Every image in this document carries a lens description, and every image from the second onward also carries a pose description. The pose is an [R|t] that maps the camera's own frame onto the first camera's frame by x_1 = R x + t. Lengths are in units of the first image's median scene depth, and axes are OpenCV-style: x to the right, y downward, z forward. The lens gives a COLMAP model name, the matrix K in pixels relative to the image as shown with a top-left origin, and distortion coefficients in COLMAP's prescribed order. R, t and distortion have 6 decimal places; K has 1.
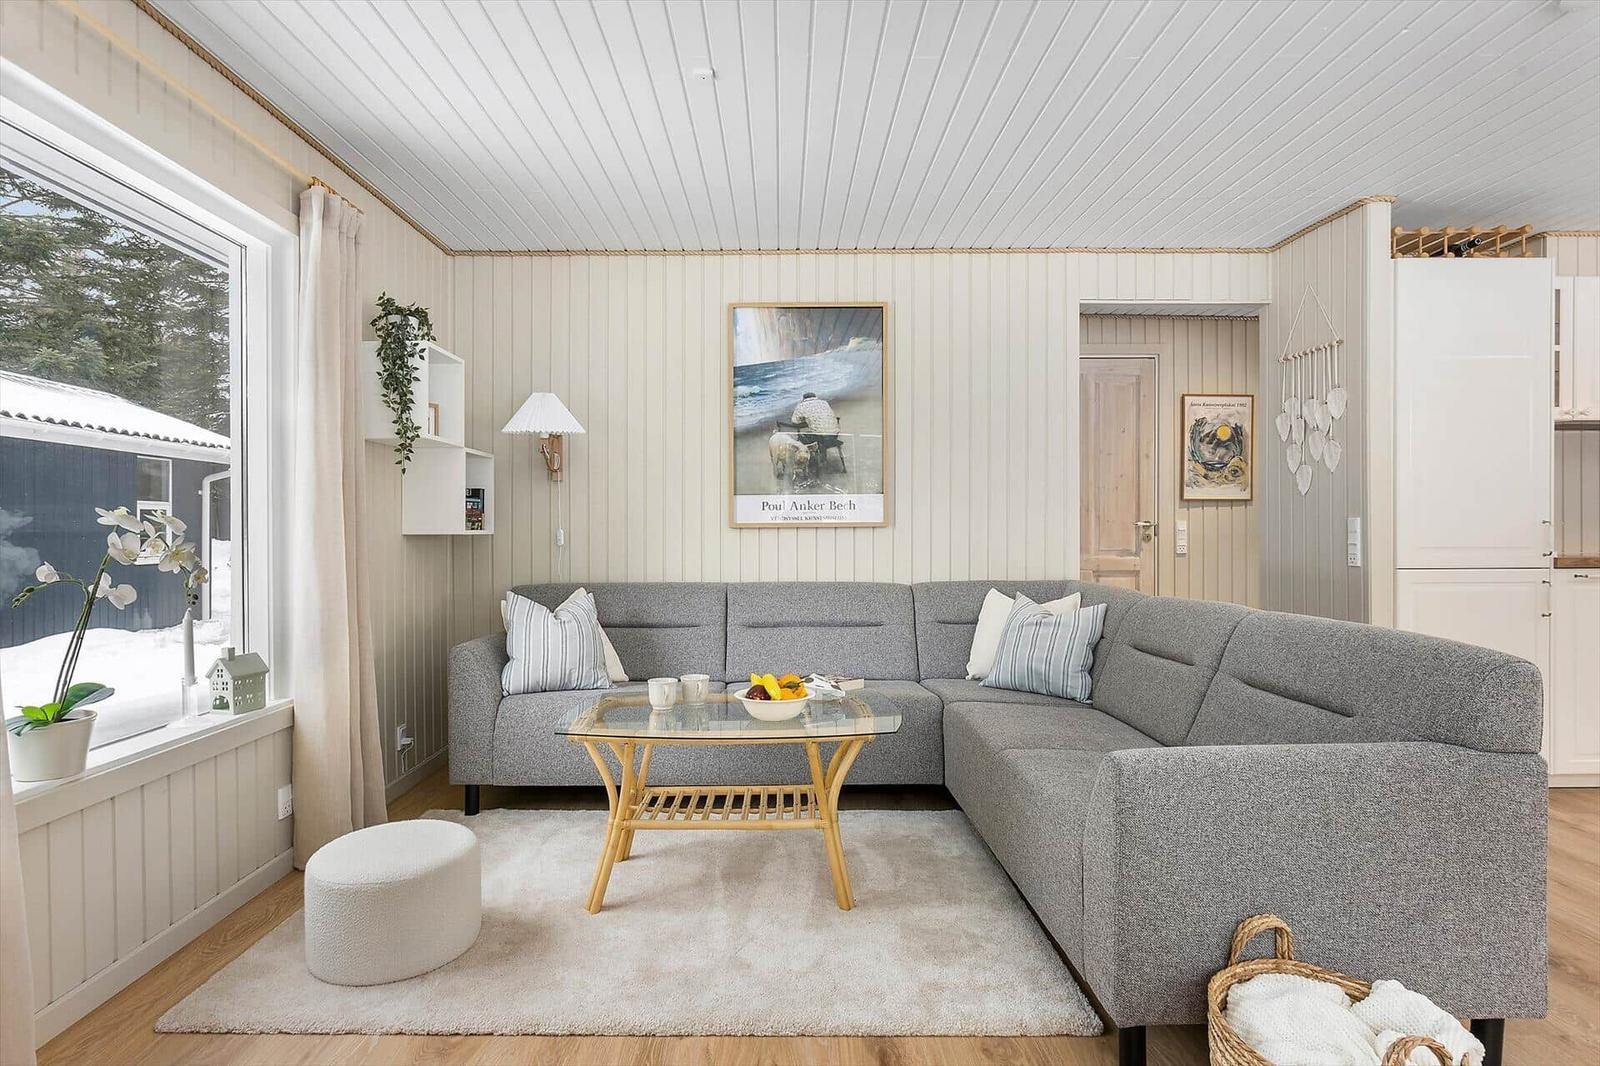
lens RADIAL K [[836.4, 0, 793.5], [0, 836.4, 533.0], [0, 0, 1]] dist [-0.002186, -0.000153]
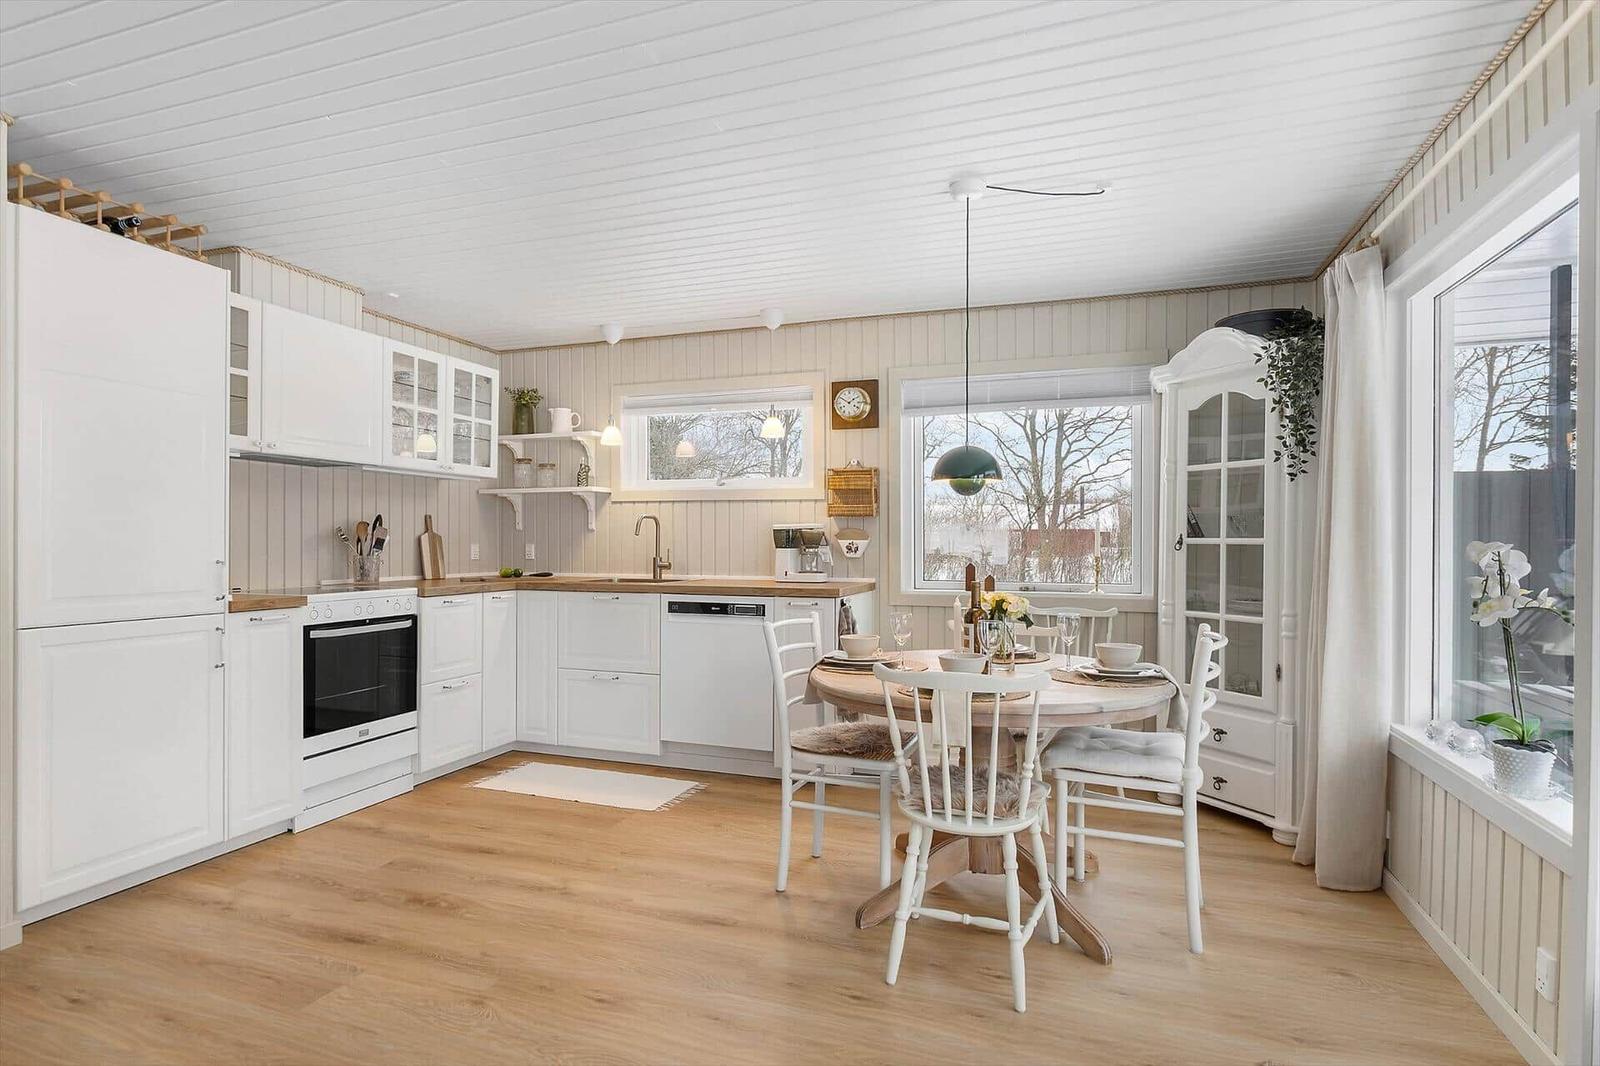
lens RADIAL K [[843.2, 0, 779.1], [0, 843.2, 544.1], [0, 0, 1]] dist [0.000083, 0.000275]
pose [[0.360556, 0.003450, 0.932731, 0.240146], [-0.001489, 0.999994, -0.003124, -0.027181], [-0.932736, -0.000263, 0.360559, 0.098823]]
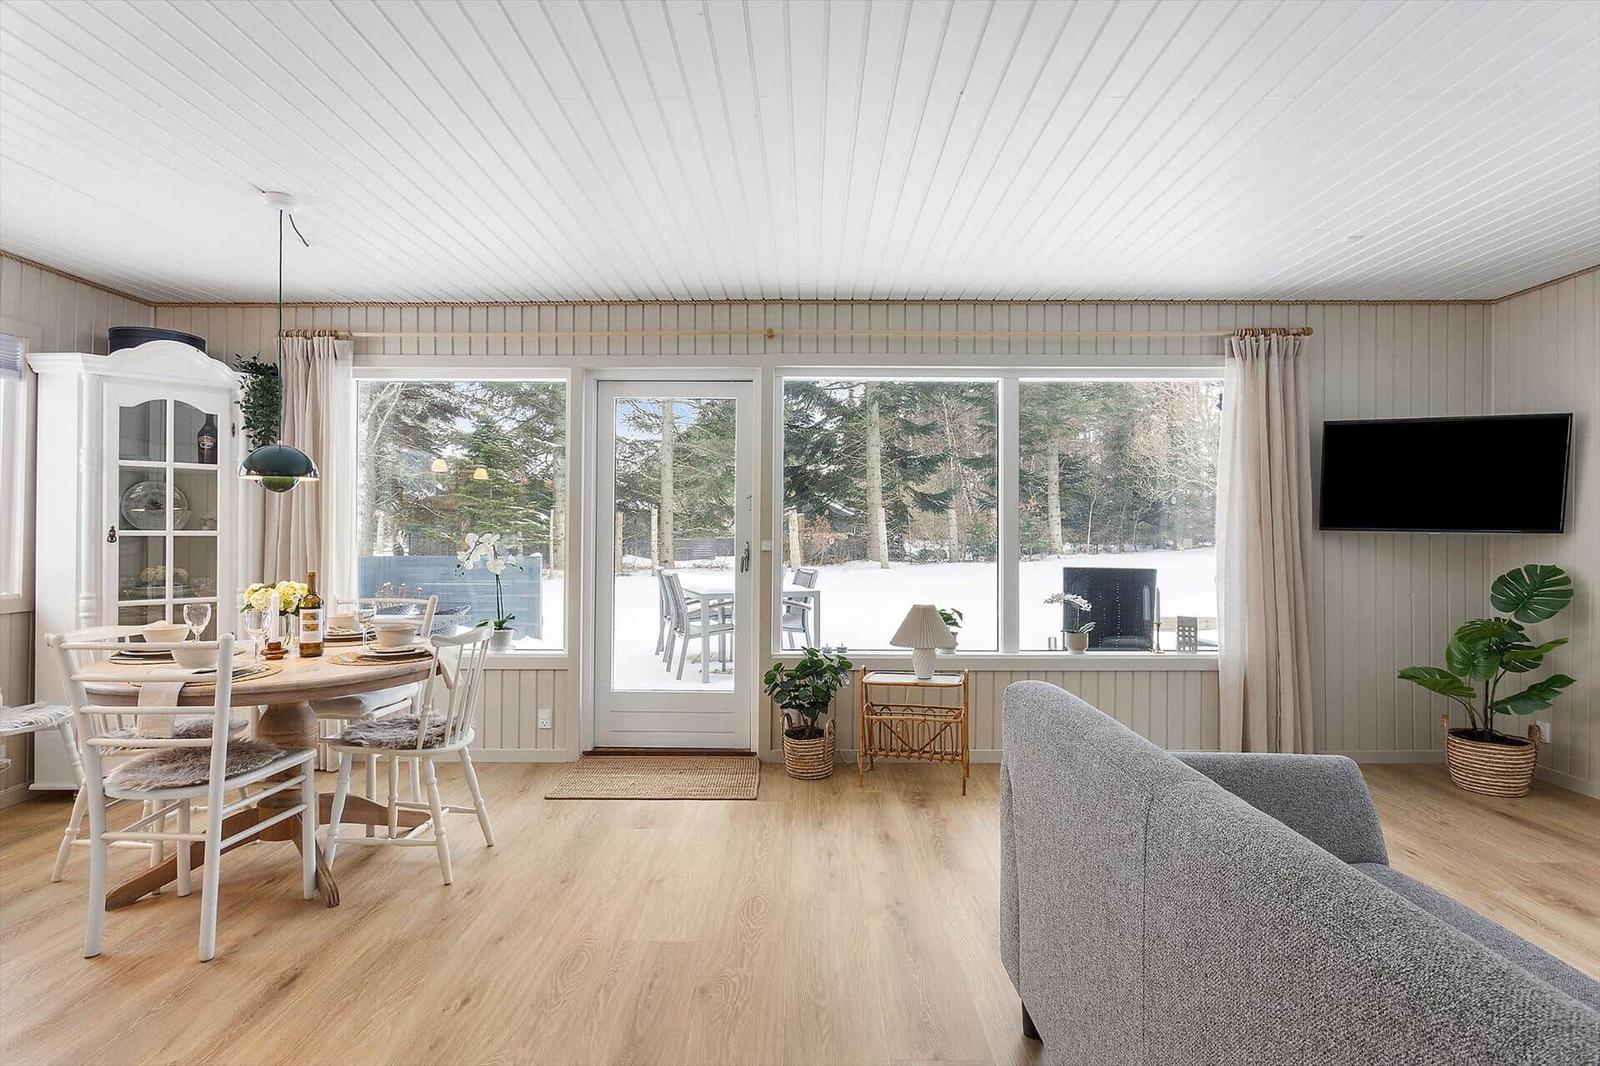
lens RADIAL K [[804.8, 0, 800.0], [0, 804.8, 533.0], [0, 0, 1]] dist [-0.001950, -0.000372]
pose [[-0.999658, 0.005419, 0.025592, 0.489099], [0.005614, 0.999956, 0.007570, -0.037658], [-0.025550, 0.007711, -0.999644, 0.944887]]
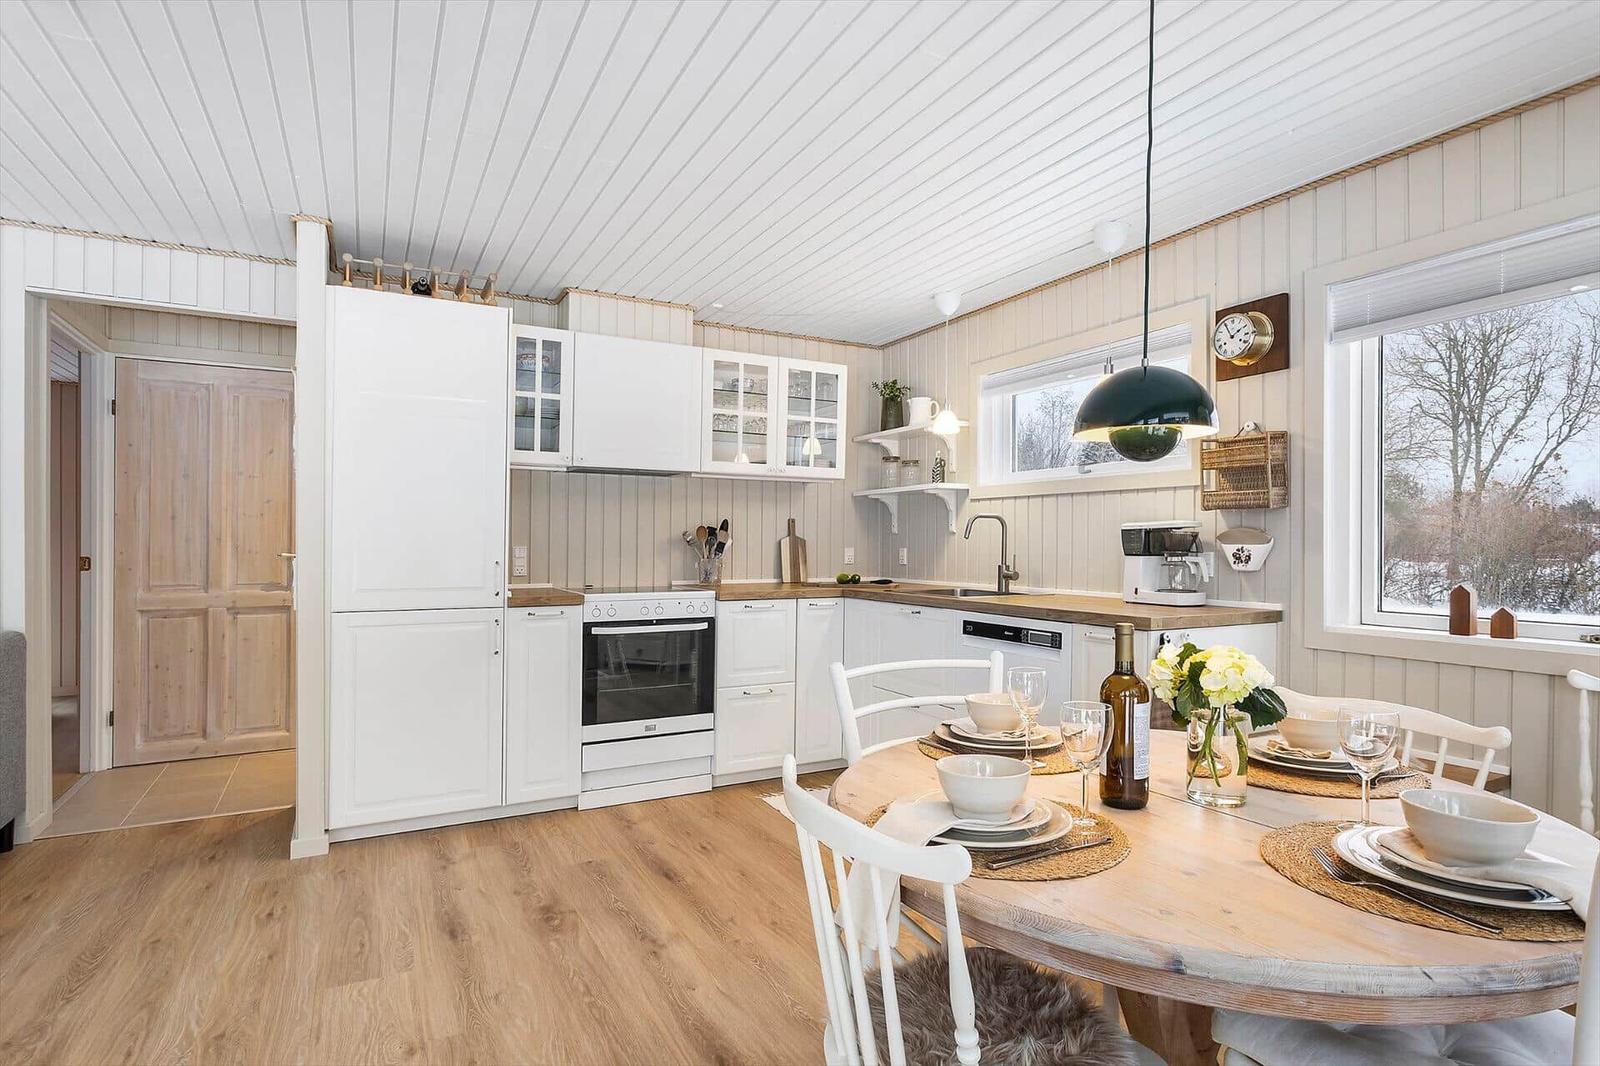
lens RADIAL K [[817.7, 0, 785.8], [0, 817.7, 550.5], [0, 0, 1]] dist [-0.003847, -0.000617]
pose [[0.890214, 0.005117, 0.455513, 0.667767], [-0.007290, 0.999969, 0.003014, -0.030159], [-0.455484, -0.006004, 0.890224, -0.054086]]
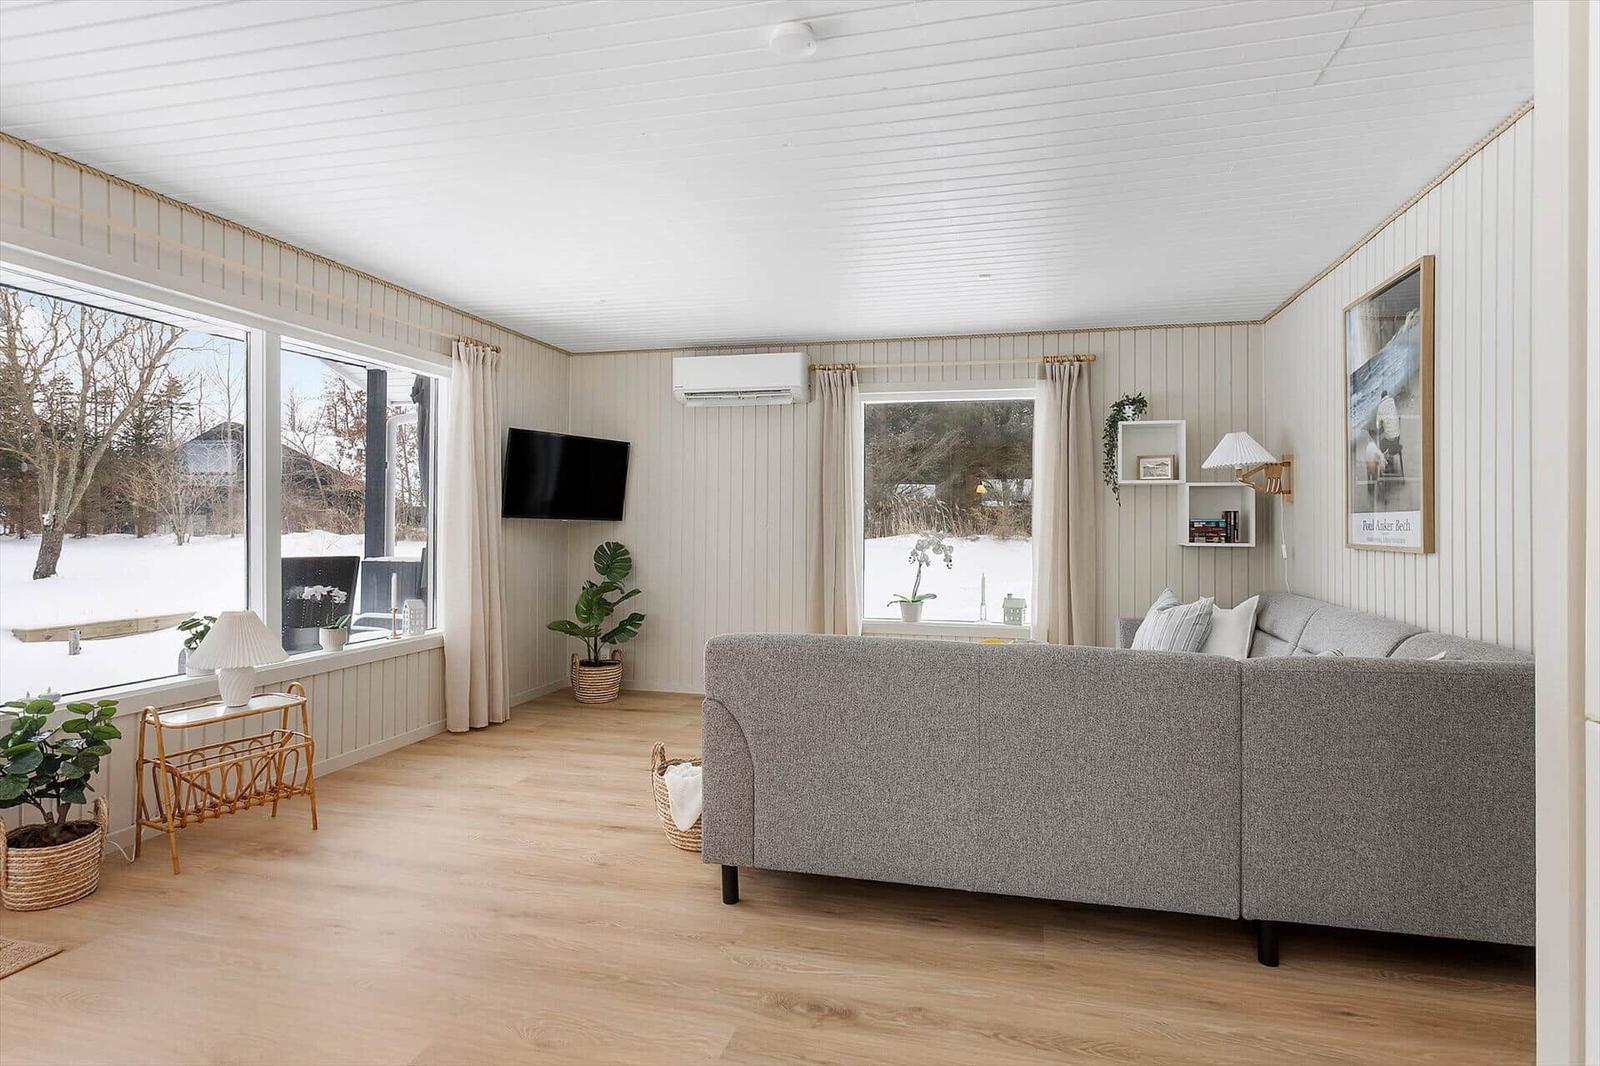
lens RADIAL K [[857.1, 0, 804.9], [0, 857.1, 517.8], [0, 0, 1]] dist [-0.004981, -0.000764]
pose [[-0.255324, -0.000376, -0.966855, 1.021374], [-0.010850, 0.999938, 0.002476, -0.036809], [0.966795, 0.011122, -0.255313, 0.675849]]
